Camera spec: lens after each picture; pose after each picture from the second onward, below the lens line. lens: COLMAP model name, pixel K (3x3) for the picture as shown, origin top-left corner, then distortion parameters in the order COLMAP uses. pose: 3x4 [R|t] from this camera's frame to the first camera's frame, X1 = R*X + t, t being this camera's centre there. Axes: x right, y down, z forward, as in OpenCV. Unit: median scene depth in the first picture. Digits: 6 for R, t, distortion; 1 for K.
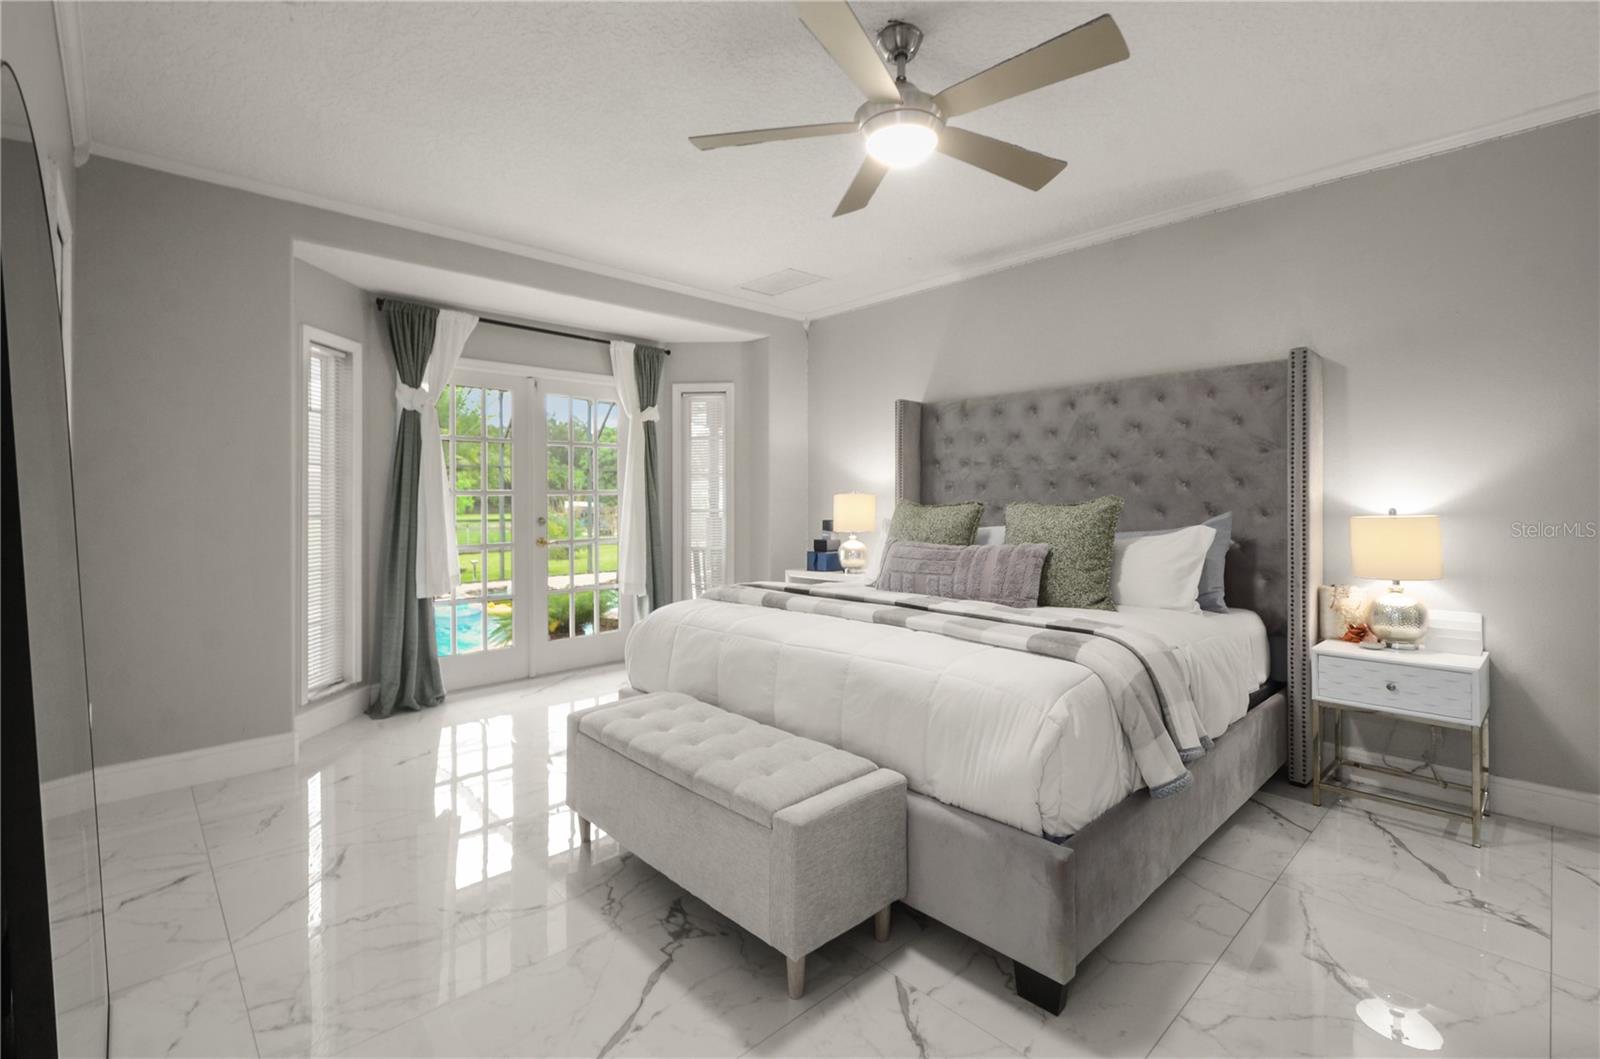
lens RADIAL K [[718.0, 0, 801.0], [0, 718.0, 513.4], [0, 0, 1]] dist [-0.004631, -0.000495]
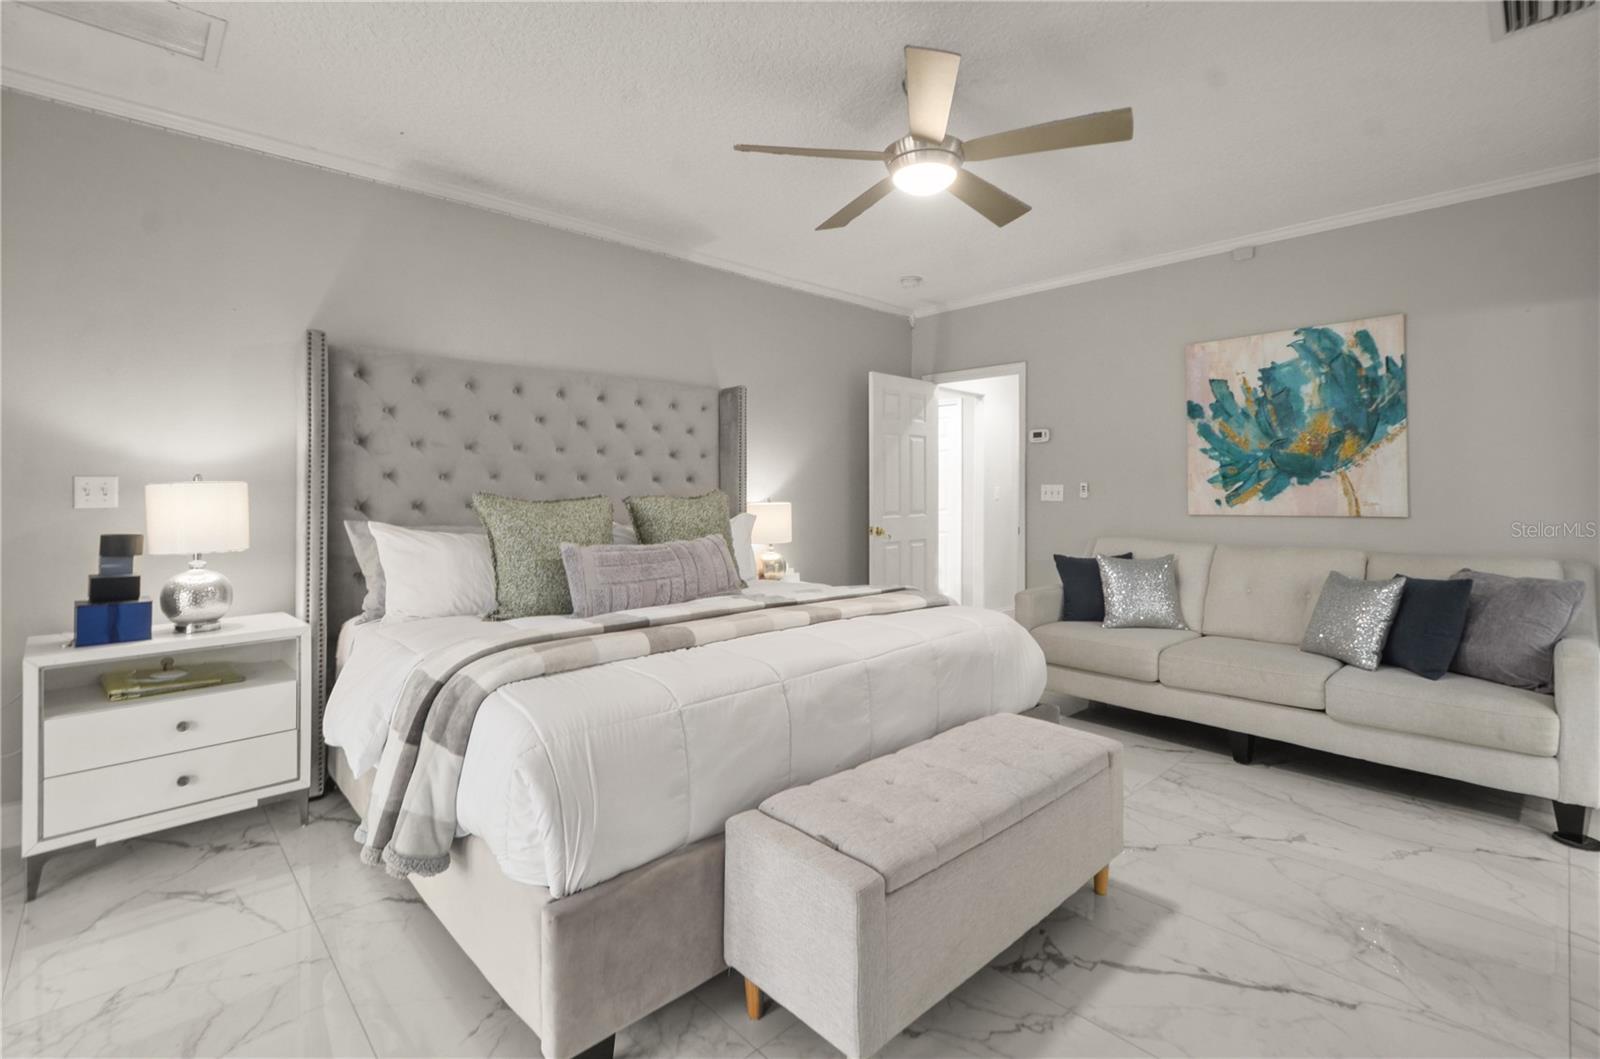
lens RADIAL K [[718.0, 0, 808.4], [0, 718.0, 490.3], [0, 0, 1]] dist [-0.004631, -0.000495]
pose [[-0.000393, 0.004288, 0.999991, -0.795992], [0.017966, 0.999829, -0.004280, -0.018039], [-0.999839, 0.017964, -0.000470, 0.949525]]
